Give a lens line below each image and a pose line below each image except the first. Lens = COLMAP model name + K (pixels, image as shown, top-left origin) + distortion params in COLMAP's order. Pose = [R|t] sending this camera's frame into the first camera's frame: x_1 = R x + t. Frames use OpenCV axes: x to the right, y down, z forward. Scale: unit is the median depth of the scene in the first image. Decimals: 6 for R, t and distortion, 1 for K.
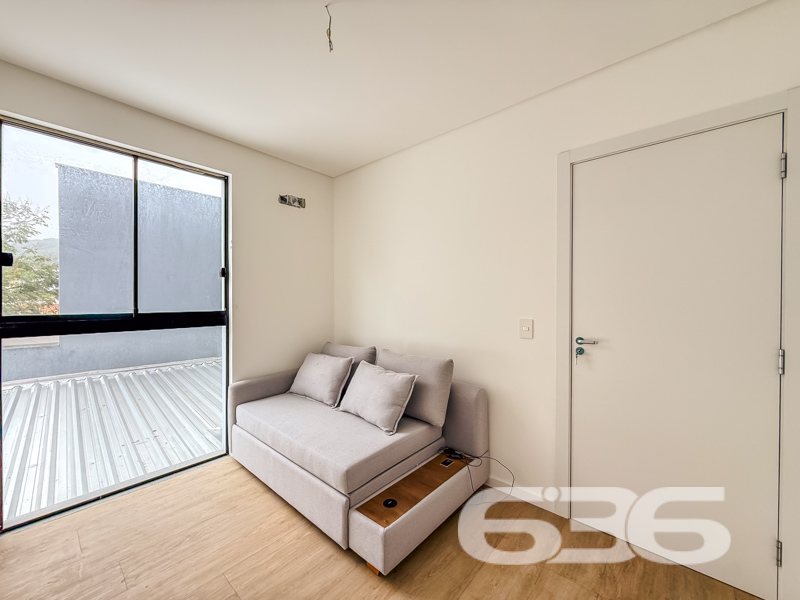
lens RADIAL K [[317.4, 0, 398.3], [0, 317.4, 300.9], [0, 0, 1]] dist [-0.000614, 0.000269]
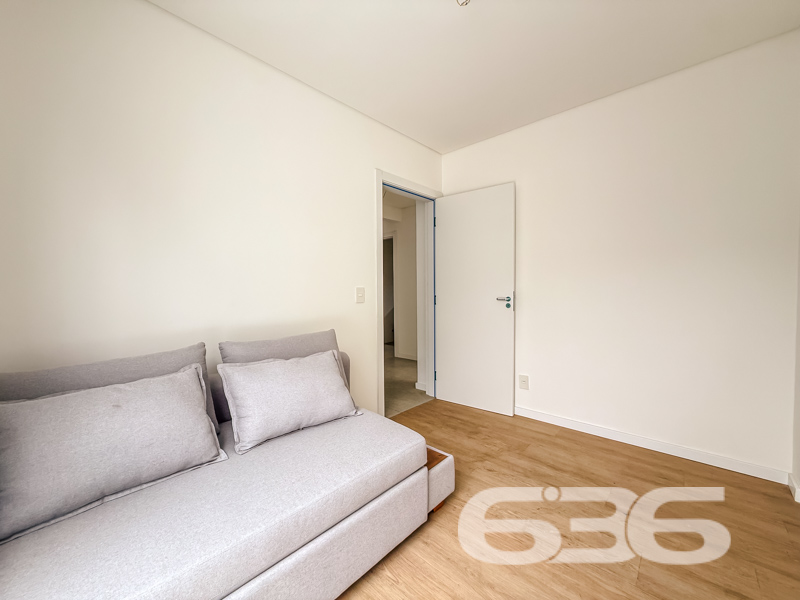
lens RADIAL K [[317.4, 0, 398.3], [0, 317.4, 300.9], [0, 0, 1]] dist [-0.000614, 0.000269]
pose [[0.014531, -0.028307, 0.999494, -0.866317], [0.015051, 0.999492, 0.028088, 0.077057], [-0.999781, 0.014635, 0.014950, 0.831484]]
